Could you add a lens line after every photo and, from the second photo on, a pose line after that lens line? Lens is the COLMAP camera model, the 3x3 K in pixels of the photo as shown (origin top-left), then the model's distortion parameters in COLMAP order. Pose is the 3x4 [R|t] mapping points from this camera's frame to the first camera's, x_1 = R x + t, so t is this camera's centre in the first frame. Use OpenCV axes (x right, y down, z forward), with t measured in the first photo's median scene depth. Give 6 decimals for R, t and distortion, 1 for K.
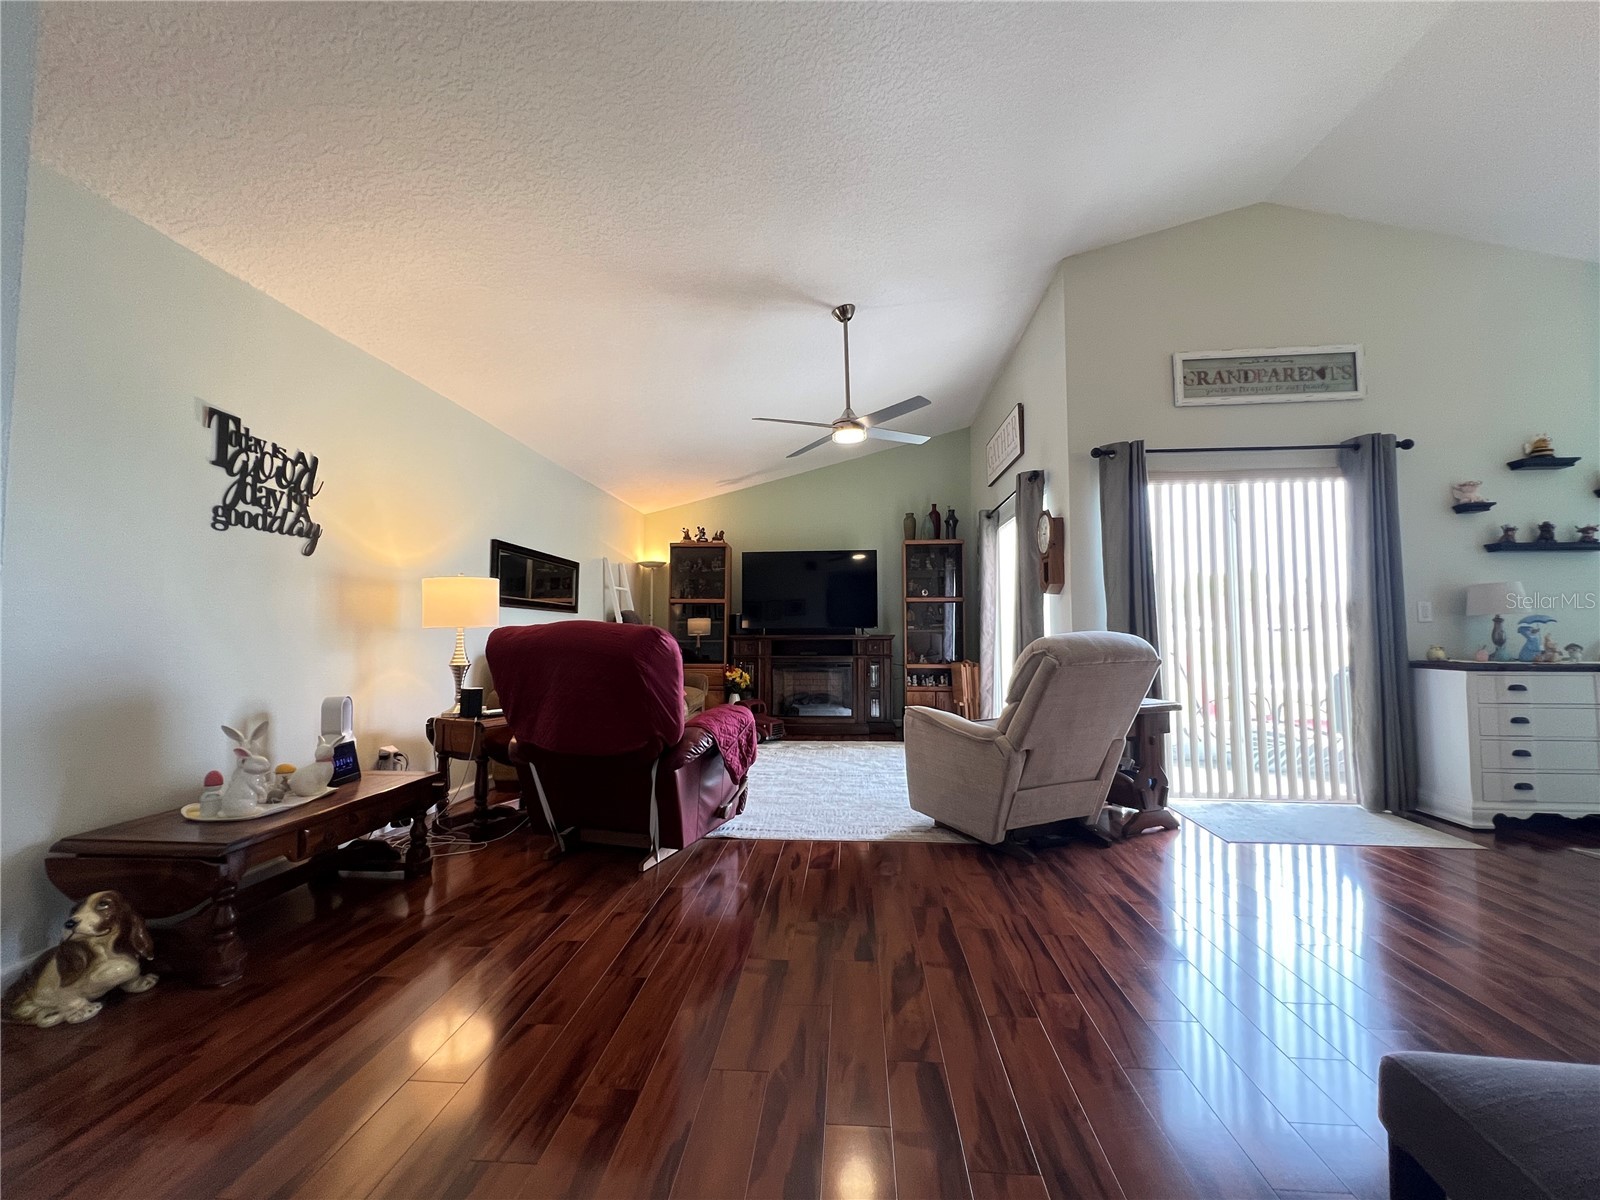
lens RADIAL K [[643.3, 0, 809.5], [0, 643.3, 594.3], [0, 0, 1]] dist [-0.001316, -0.000098]
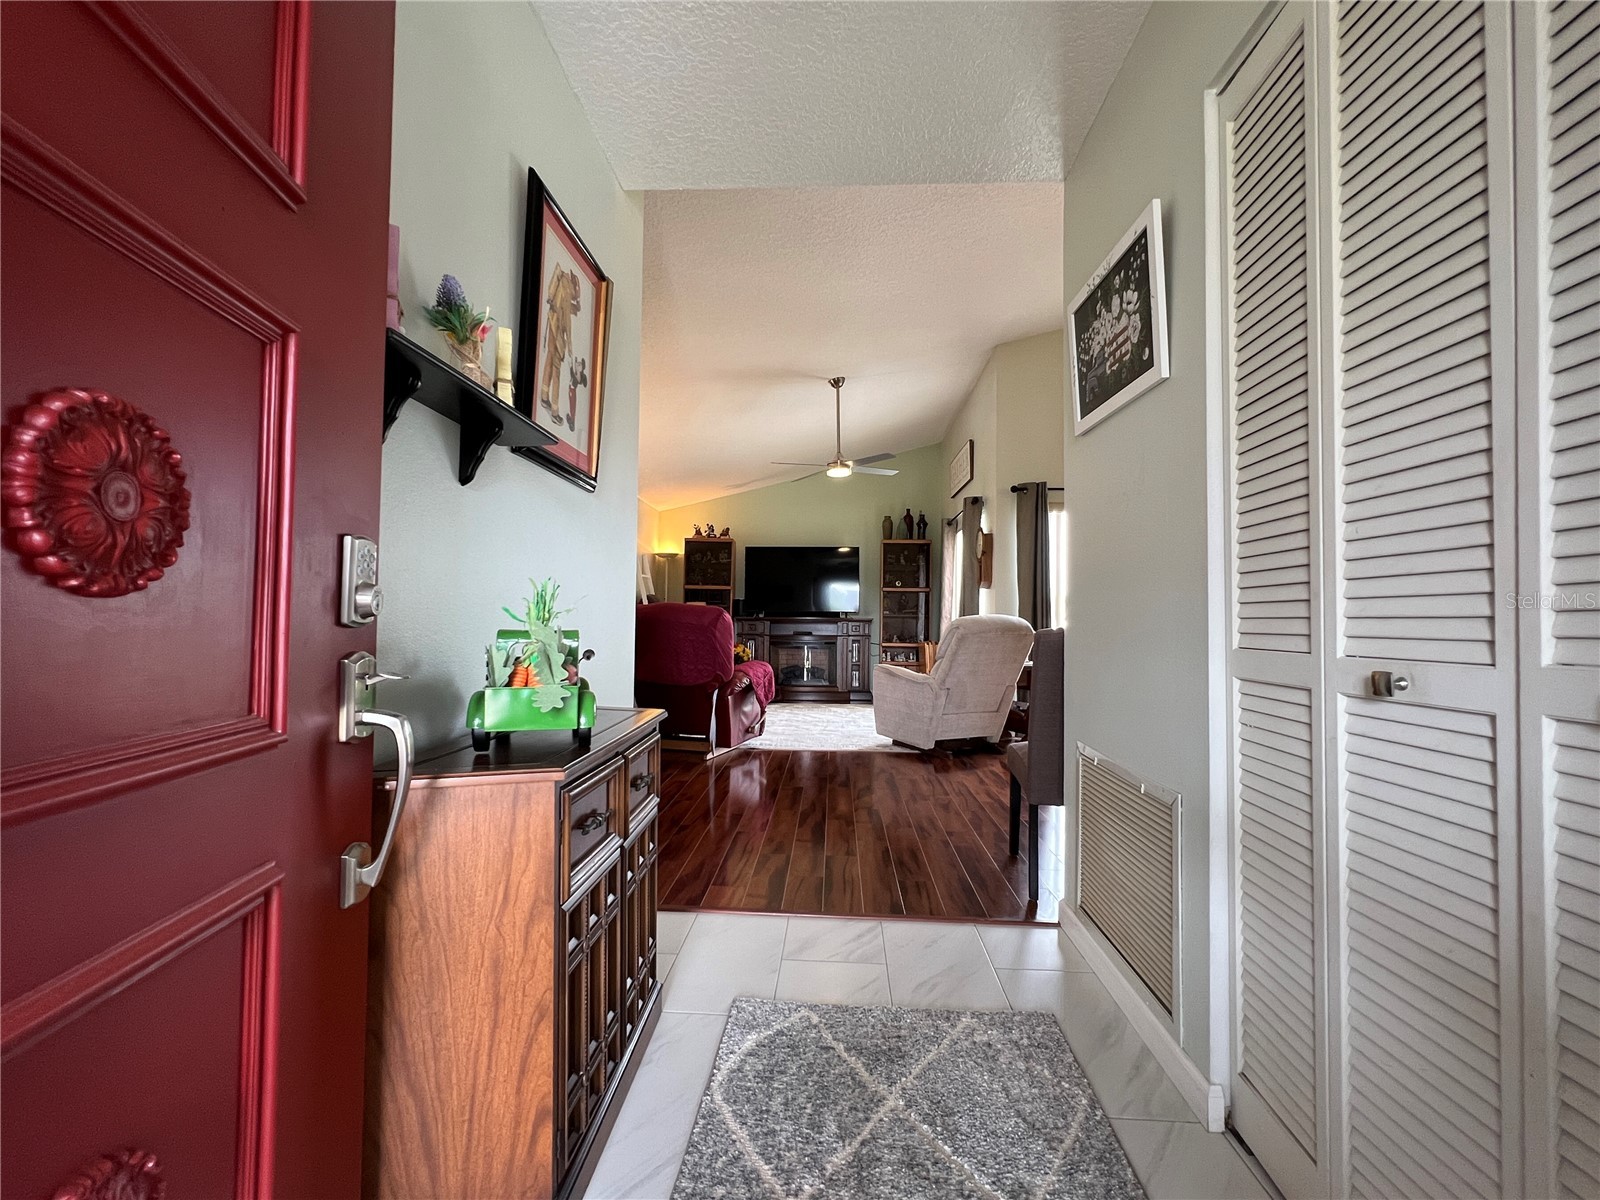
lens RADIAL K [[698.4, 0, 798.3], [0, 698.4, 599.9], [0, 0, 1]] dist [-0.000876, -0.000004]
pose [[0.999771, 0.016064, 0.014111, -0.039815], [-0.016499, 0.999375, 0.031260, -0.015846], [-0.013601, -0.031485, 0.999412, -0.471531]]
